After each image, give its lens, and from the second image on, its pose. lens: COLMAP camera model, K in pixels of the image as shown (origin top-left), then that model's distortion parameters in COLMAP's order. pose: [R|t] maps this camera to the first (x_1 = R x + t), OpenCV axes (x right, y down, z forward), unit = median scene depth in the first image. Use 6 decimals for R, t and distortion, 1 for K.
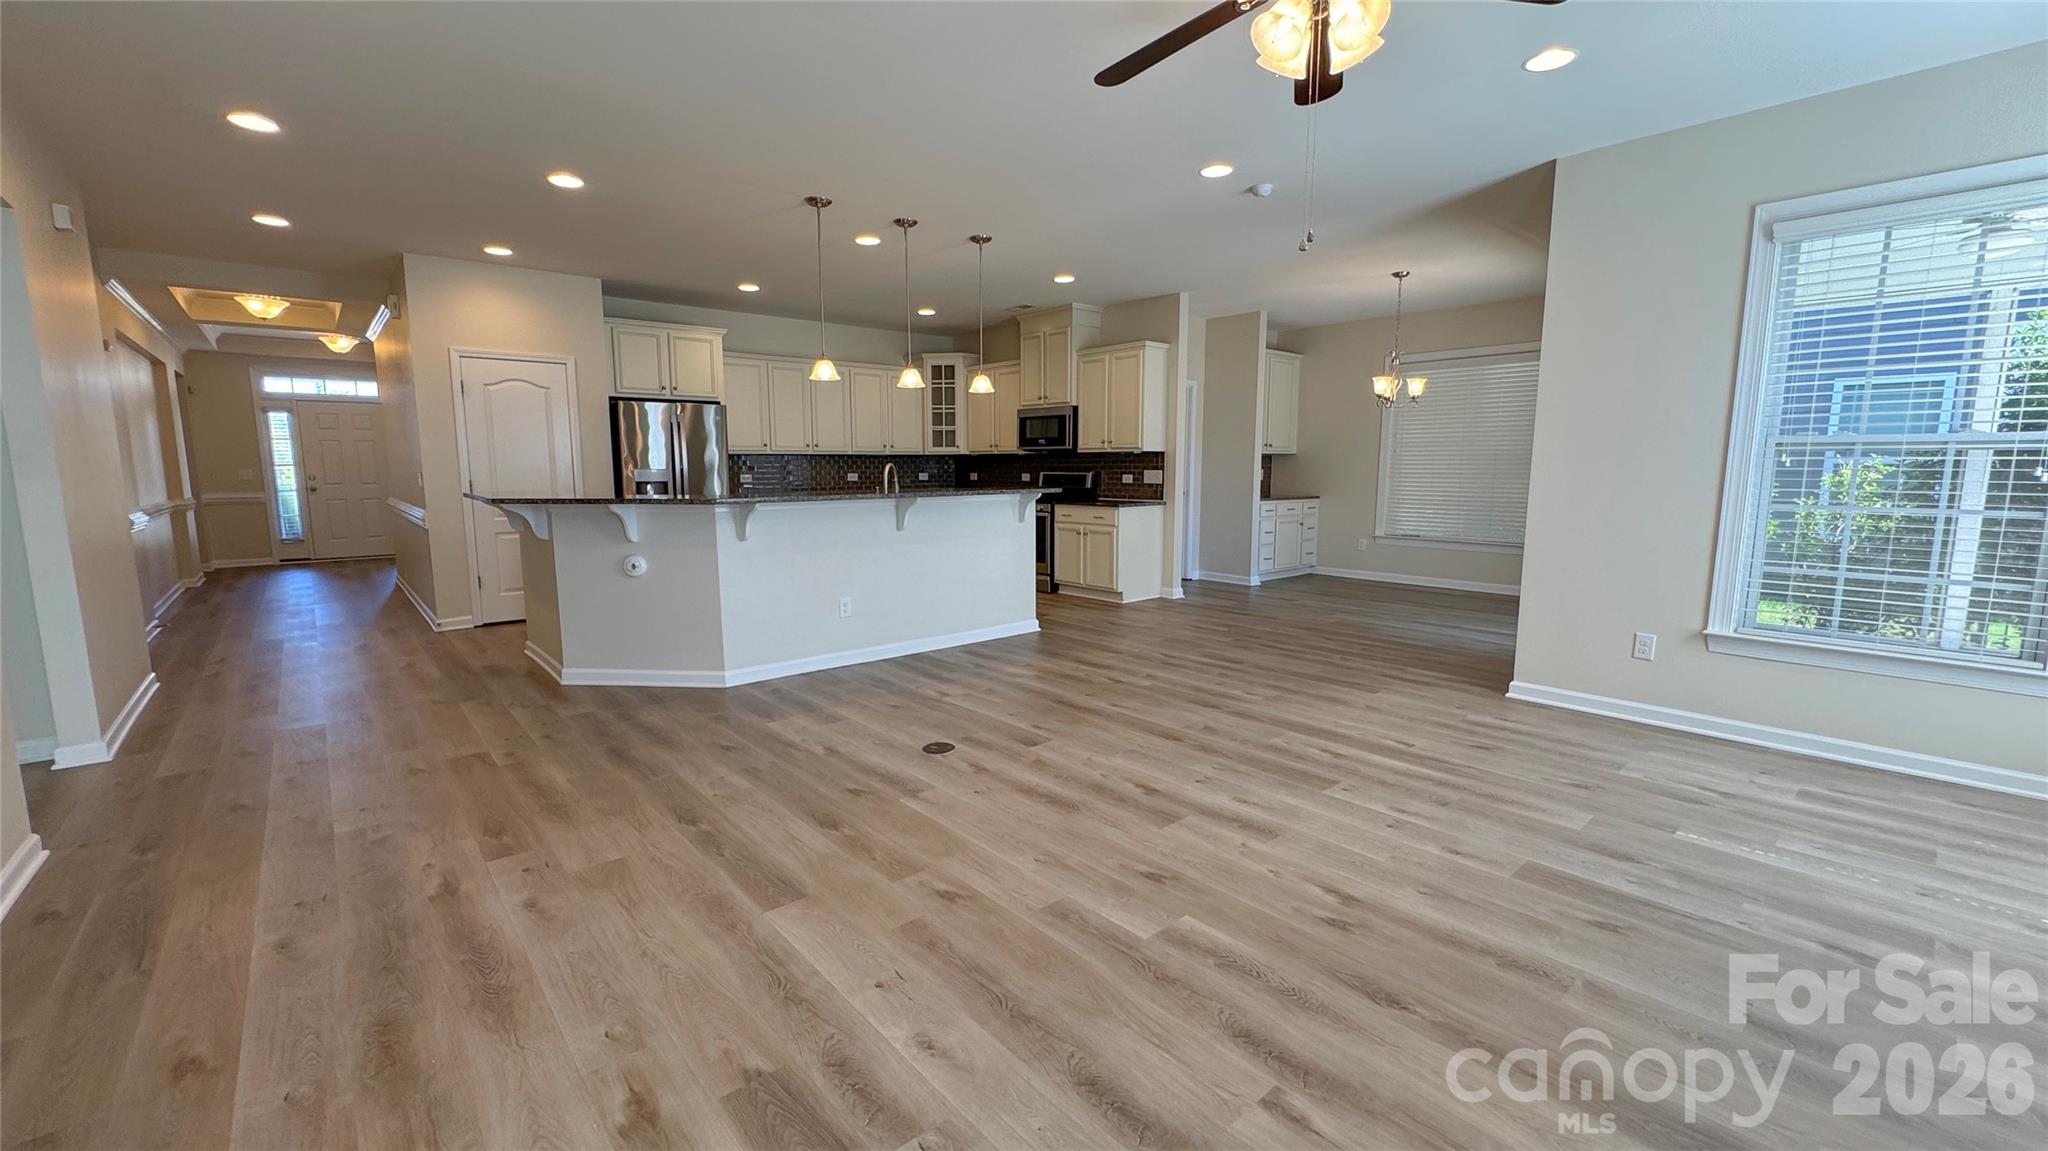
lens RADIAL K [[820.1, 0, 1021.9], [0, 820.1, 572.0], [0, 0, 1]] dist [-0.004722, 0.000915]
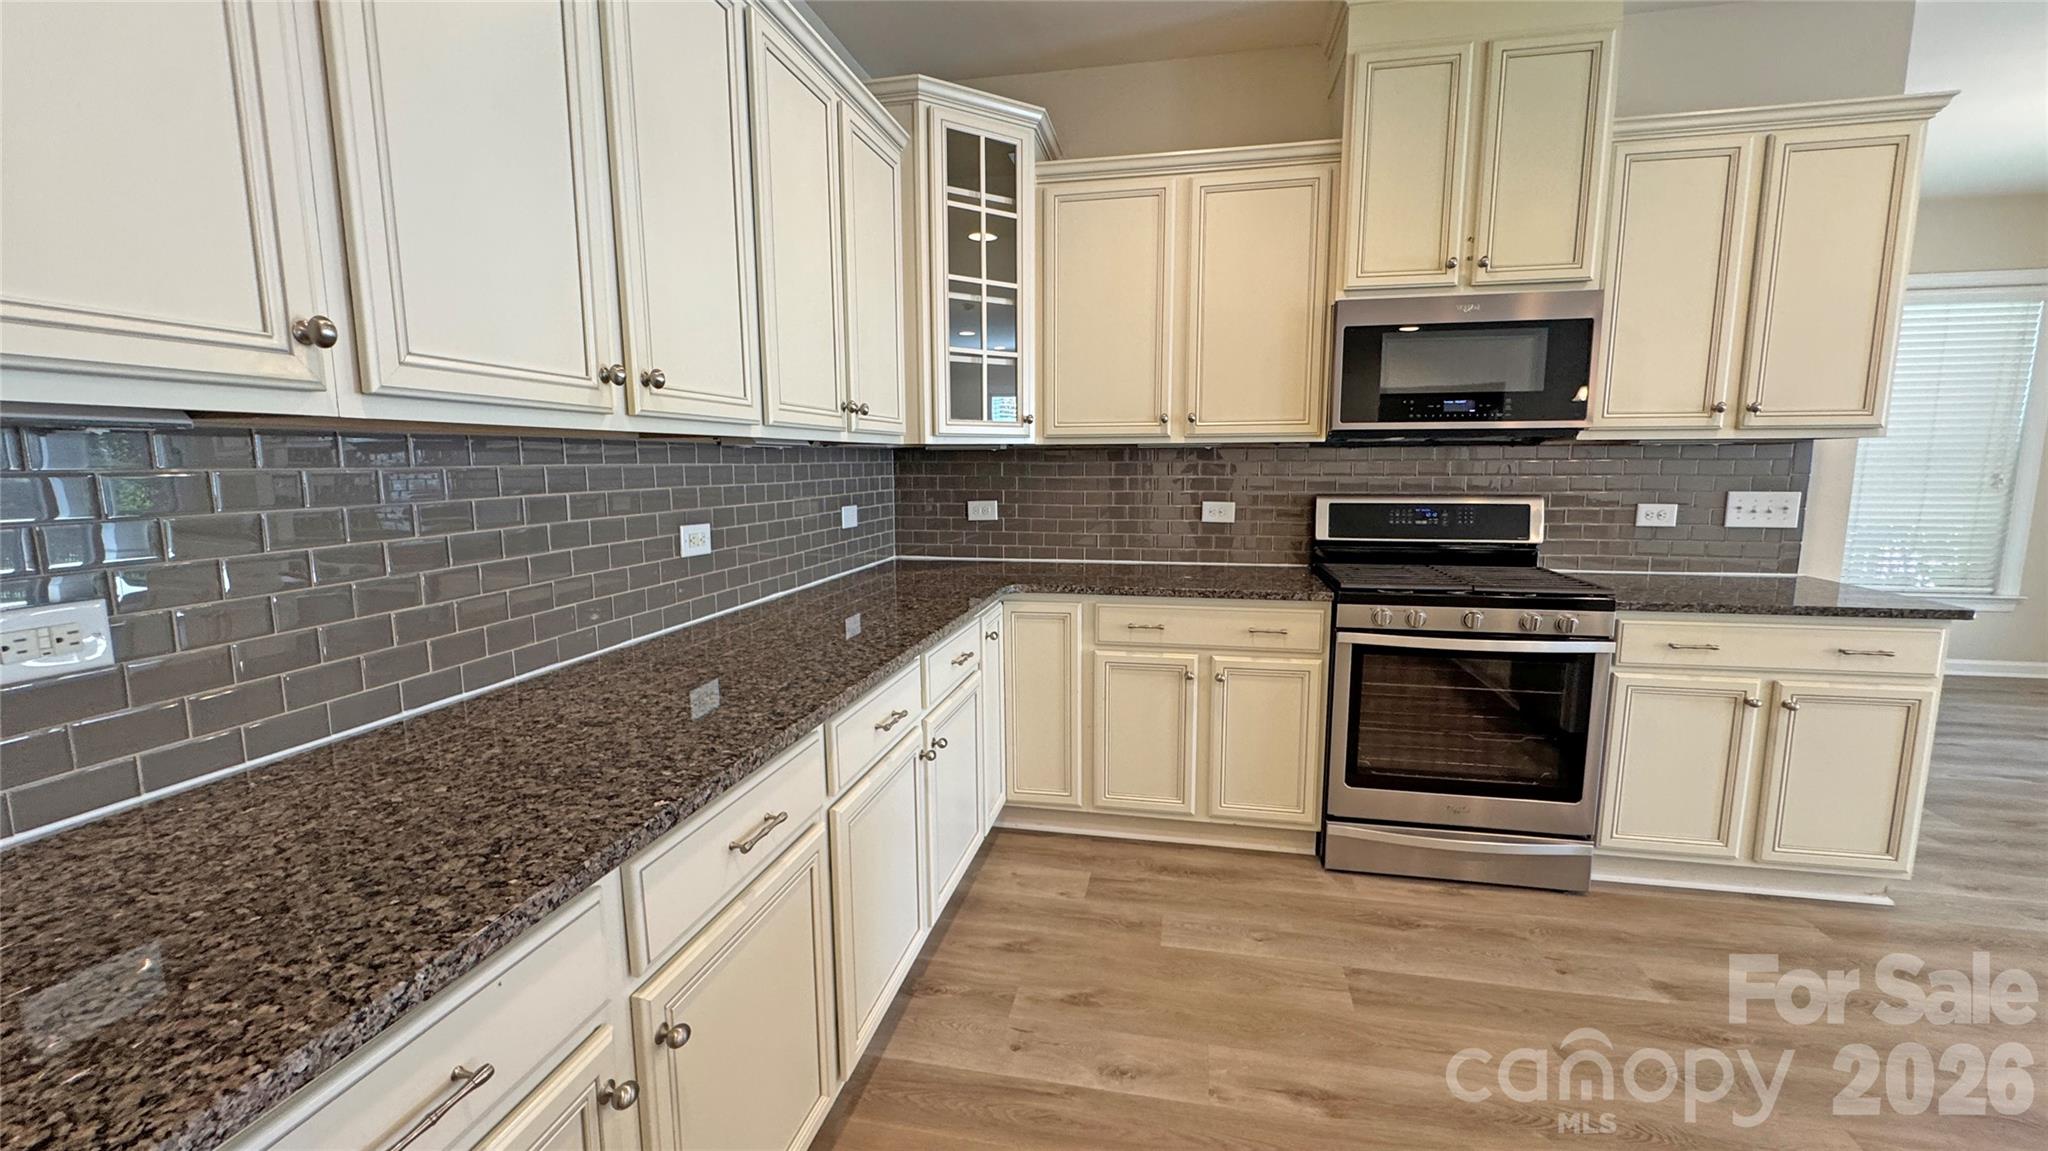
lens RADIAL K [[820.1, 0, 1023.4], [0, 820.1, 572.6], [0, 0, 1]] dist [-0.004722, 0.000915]
pose [[0.795840, -0.083833, 0.599675, -0.409874], [0.082818, 0.996132, 0.029348, -0.160242], [-0.599816, 0.026308, 0.799705, 1.154891]]
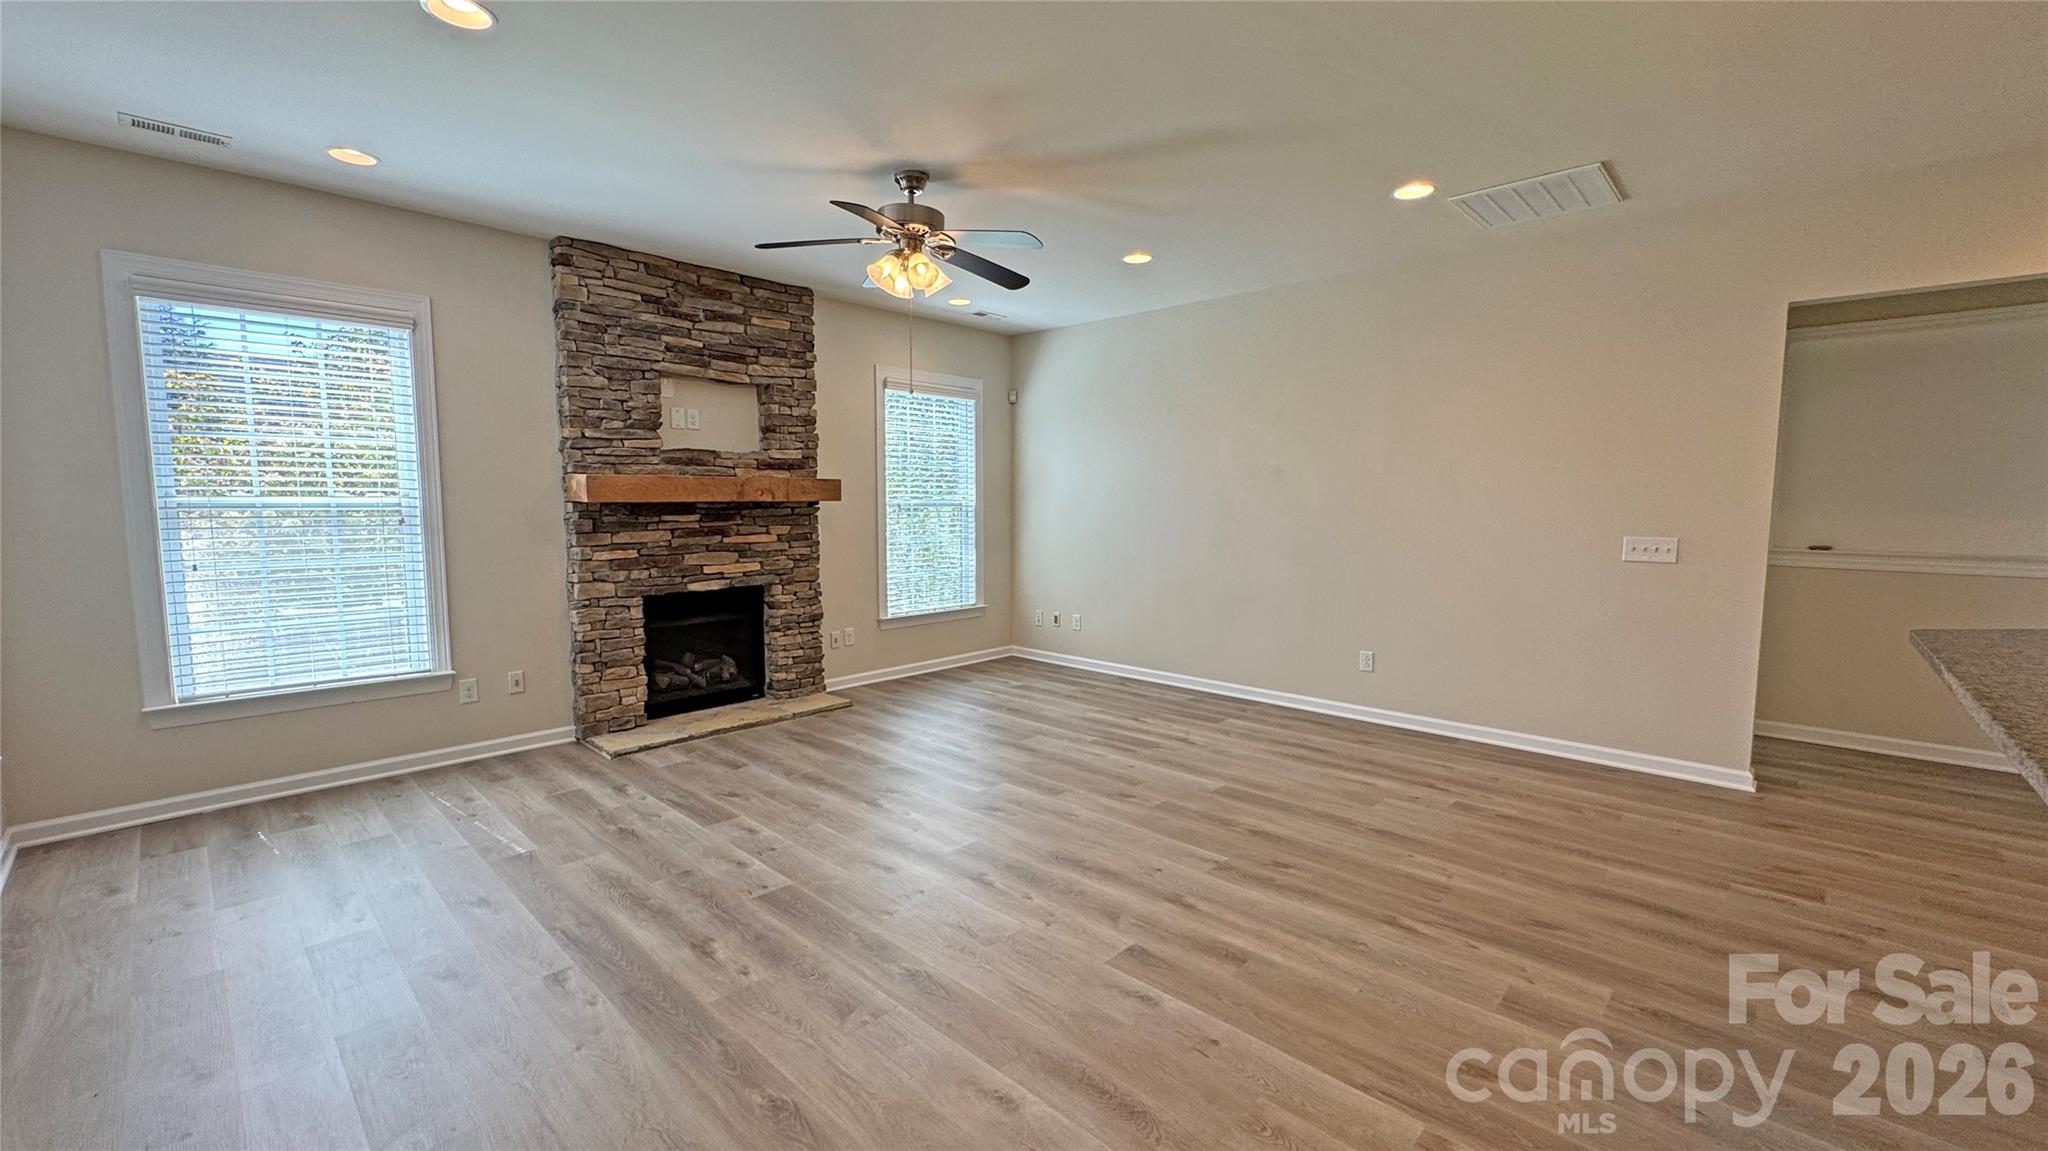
lens RADIAL K [[820.1, 0, 1021.4], [0, 820.1, 572.3], [0, 0, 1]] dist [-0.004722, 0.000915]
pose [[-0.995317, 0.008121, -0.096322, 0.103053], [-0.013473, 0.975084, 0.221428, -0.148488], [0.095720, 0.221688, -0.970408, 0.967928]]
